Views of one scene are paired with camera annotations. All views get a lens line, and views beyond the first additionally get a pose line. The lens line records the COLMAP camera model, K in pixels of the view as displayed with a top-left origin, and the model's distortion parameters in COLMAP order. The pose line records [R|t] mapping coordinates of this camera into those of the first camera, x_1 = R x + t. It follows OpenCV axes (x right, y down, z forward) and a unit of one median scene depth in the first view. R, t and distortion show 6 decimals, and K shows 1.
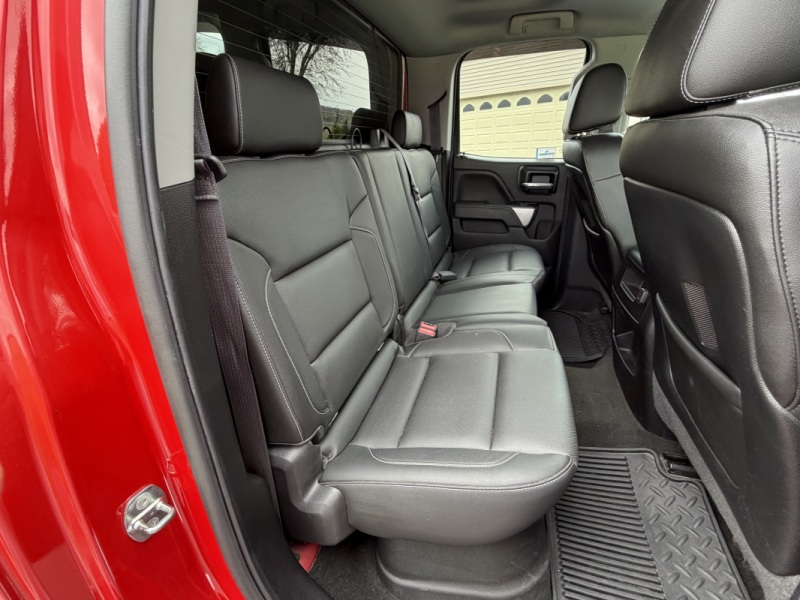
lens RADIAL K [[362.3, 0, 404.9], [0, 362.3, 300.8], [0, 0, 1]] dist [0.002366, -0.001962]
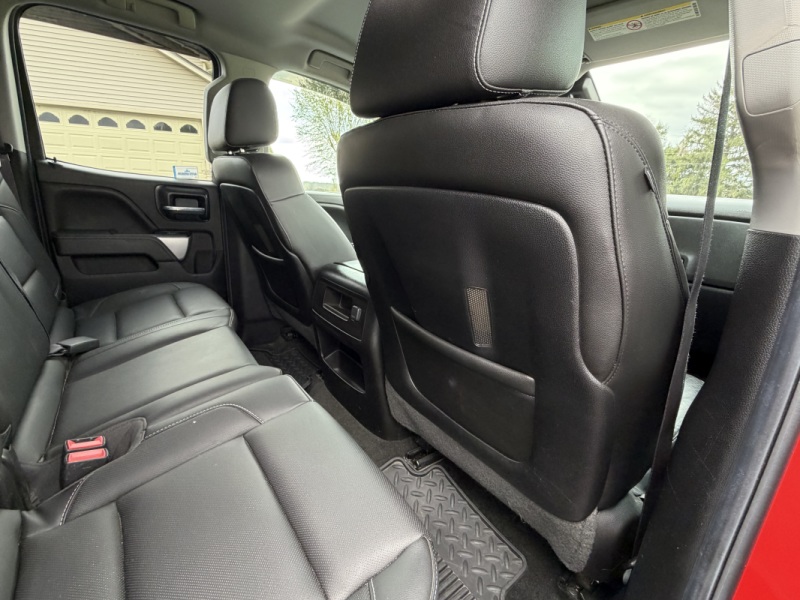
lens RADIAL K [[362.3, 0, 398.7], [0, 362.3, 301.6], [0, 0, 1]] dist [0.002366, -0.001962]
pose [[0.595617, -0.168217, 0.785457, -0.033654], [0.236973, 0.971105, 0.028278, -0.029597], [-0.767518, 0.169289, 0.618270, 0.187511]]
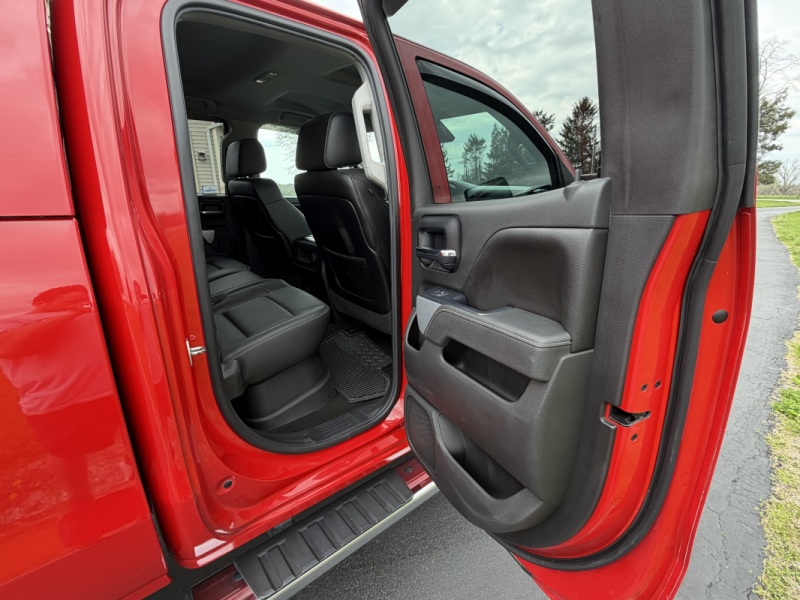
lens RADIAL K [[362.3, 0, 392.2], [0, 362.3, 303.2], [0, 0, 1]] dist [0.002366, -0.001962]
pose [[0.573735, -0.215056, 0.790303, -0.464044], [0.298323, 0.953501, 0.042893, 0.171547], [-0.762779, 0.211156, 0.611213, -0.314434]]
